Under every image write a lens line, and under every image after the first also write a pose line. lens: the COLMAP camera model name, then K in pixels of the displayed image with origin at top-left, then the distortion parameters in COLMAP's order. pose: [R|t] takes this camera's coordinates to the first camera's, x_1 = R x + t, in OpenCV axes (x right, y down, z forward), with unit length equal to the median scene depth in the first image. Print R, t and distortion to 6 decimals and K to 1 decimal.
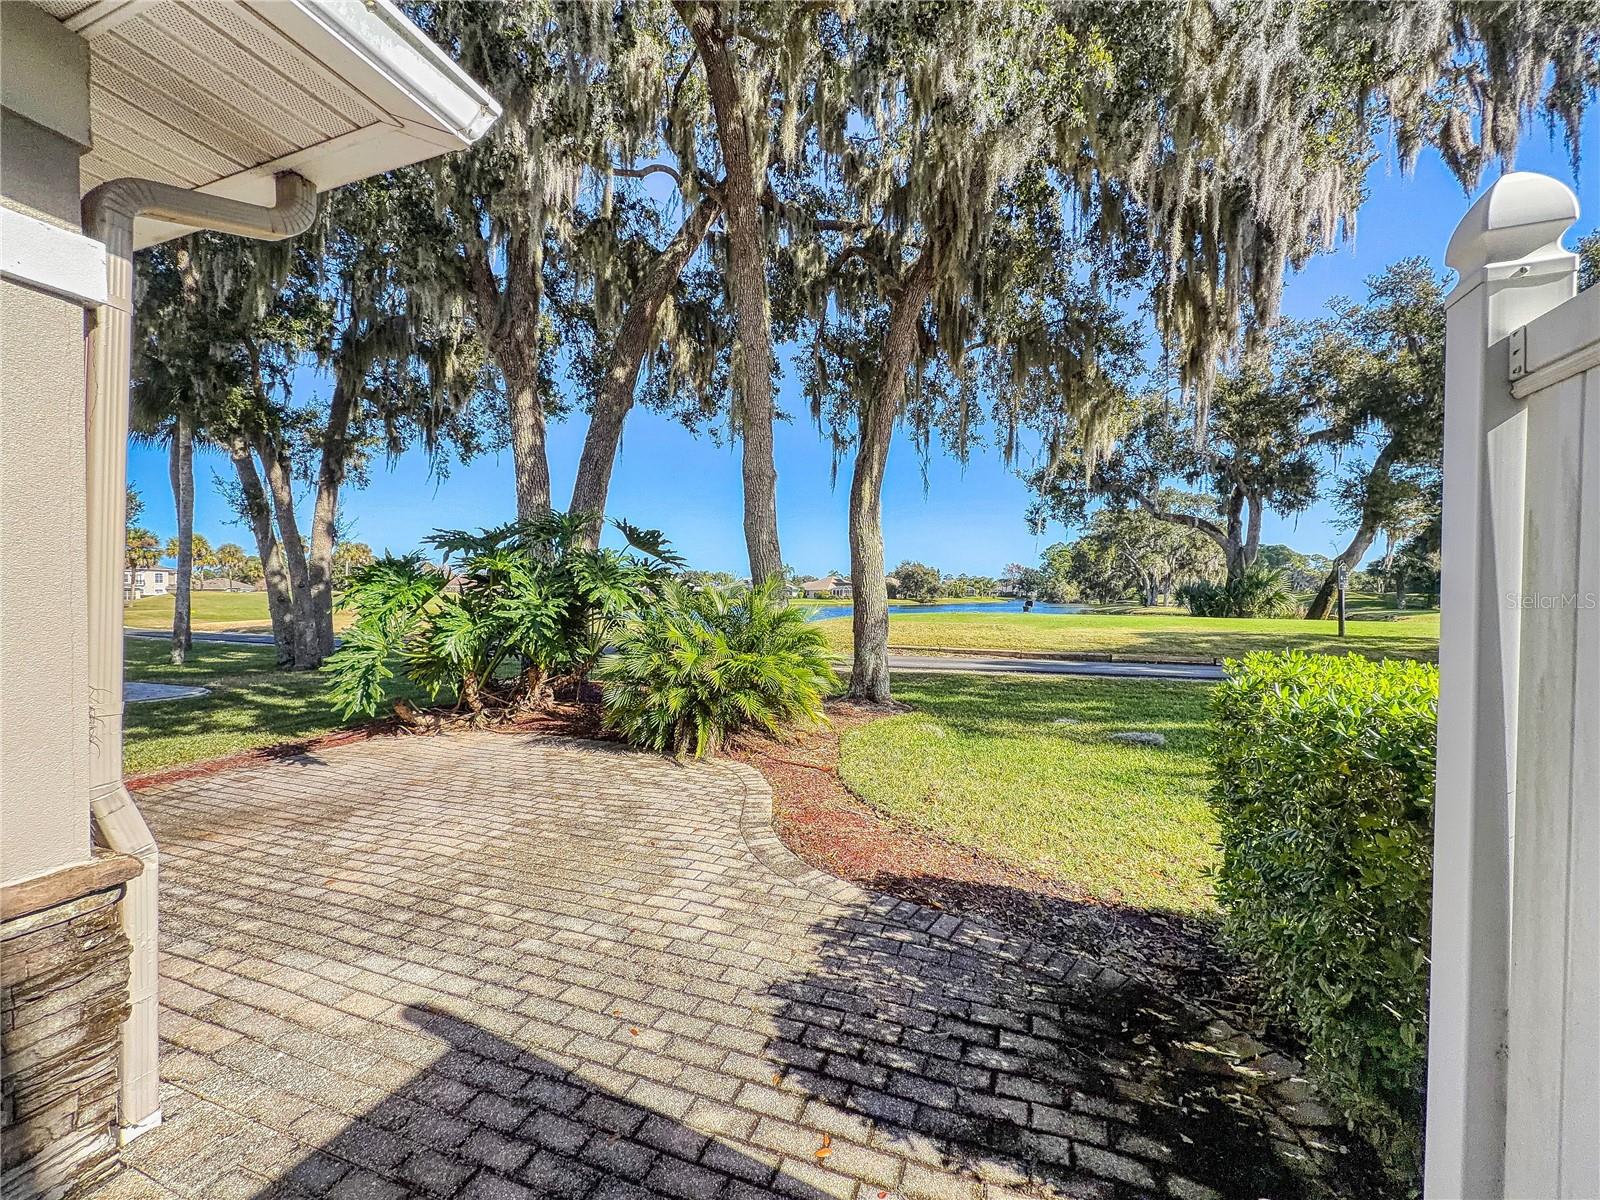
lens RADIAL K [[644.3, 0, 800.0], [0, 644.3, 600.0], [0, 0, 1]] dist [-0.000892, -0.000287]
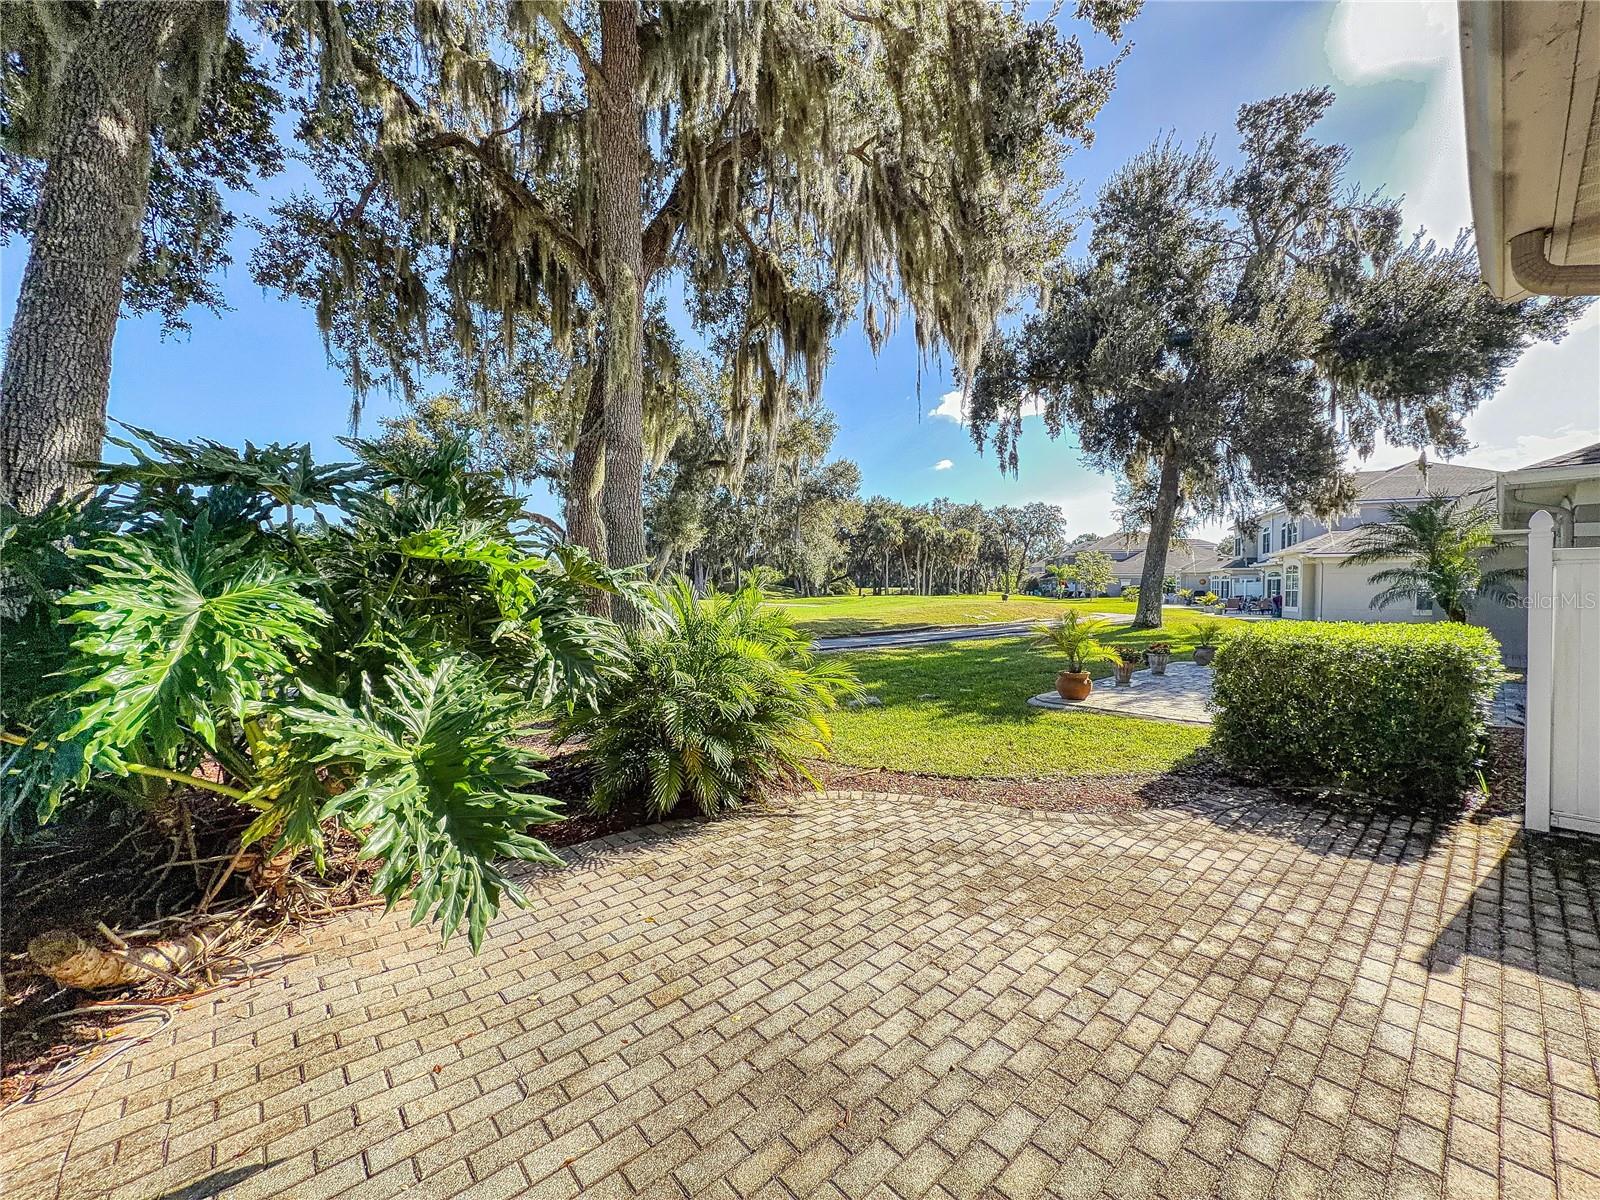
lens RADIAL K [[645.5, 0, 804.5], [0, 645.5, 601.0], [0, 0, 1]] dist [-0.000283, 0.000347]
pose [[0.453030, -0.017039, 0.891333, -1.510515], [0.002766, 0.999839, 0.017708, -0.044077], [-0.891491, -0.005557, 0.453004, 1.042958]]
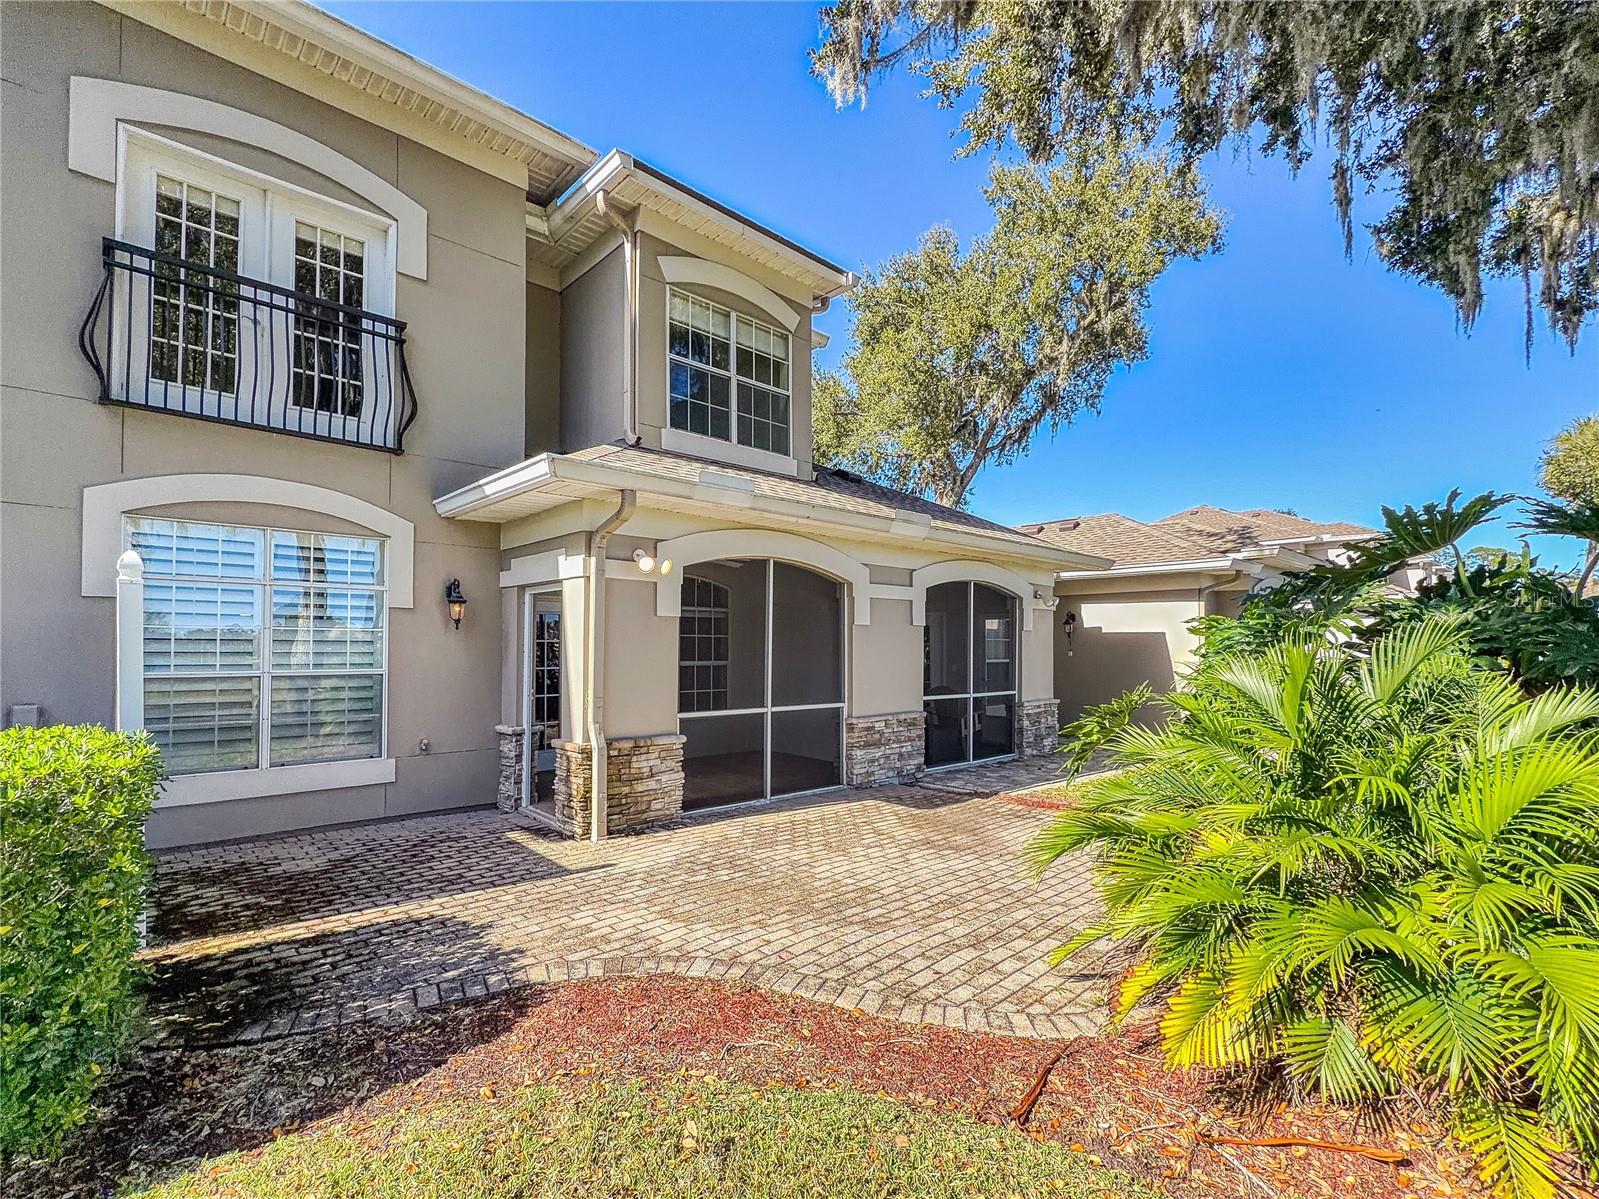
lens RADIAL K [[721.0, 0, 733.7], [0, 721.0, 631.8], [0, 0, 1]] dist [-0.000529, -0.000341]
pose [[-0.491965, -0.019757, -0.870391, 0.876751], [-0.008323, 0.999804, -0.017990, -0.056472], [0.870575, -0.001606, -0.492033, 1.745372]]
